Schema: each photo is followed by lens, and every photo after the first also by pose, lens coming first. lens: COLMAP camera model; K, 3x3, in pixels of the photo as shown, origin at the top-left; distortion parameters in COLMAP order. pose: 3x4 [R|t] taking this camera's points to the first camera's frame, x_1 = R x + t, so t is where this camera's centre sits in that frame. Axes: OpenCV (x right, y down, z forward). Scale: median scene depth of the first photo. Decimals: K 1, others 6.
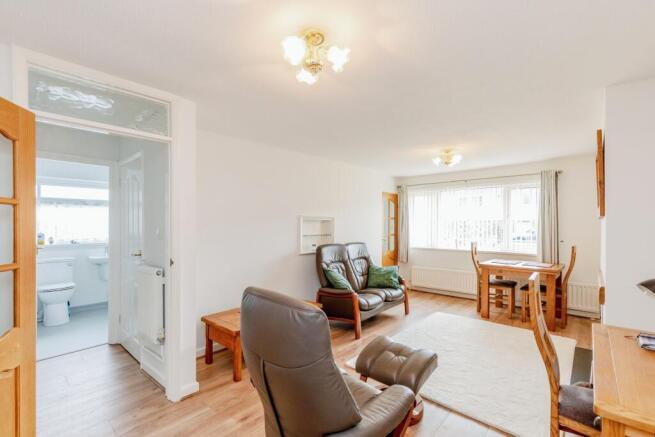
lens RADIAL K [[295.7, 0, 327.9], [0, 295.7, 220.3], [0, 0, 1]] dist [0.000676, -0.000422]
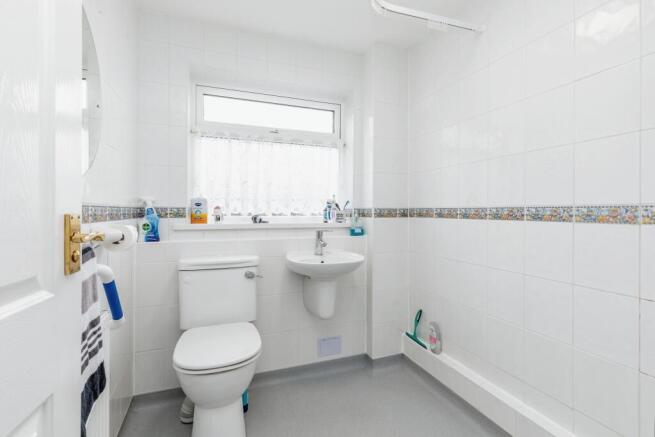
lens RADIAL K [[295.7, 0, 326.0], [0, 295.7, 216.7], [0, 0, 1]] dist [0.000676, -0.000422]
pose [[0.879739, 0.013060, -0.475278, -0.589456], [-0.004532, 0.999808, 0.019084, 0.062052], [0.475436, -0.014635, 0.879628, 0.694013]]
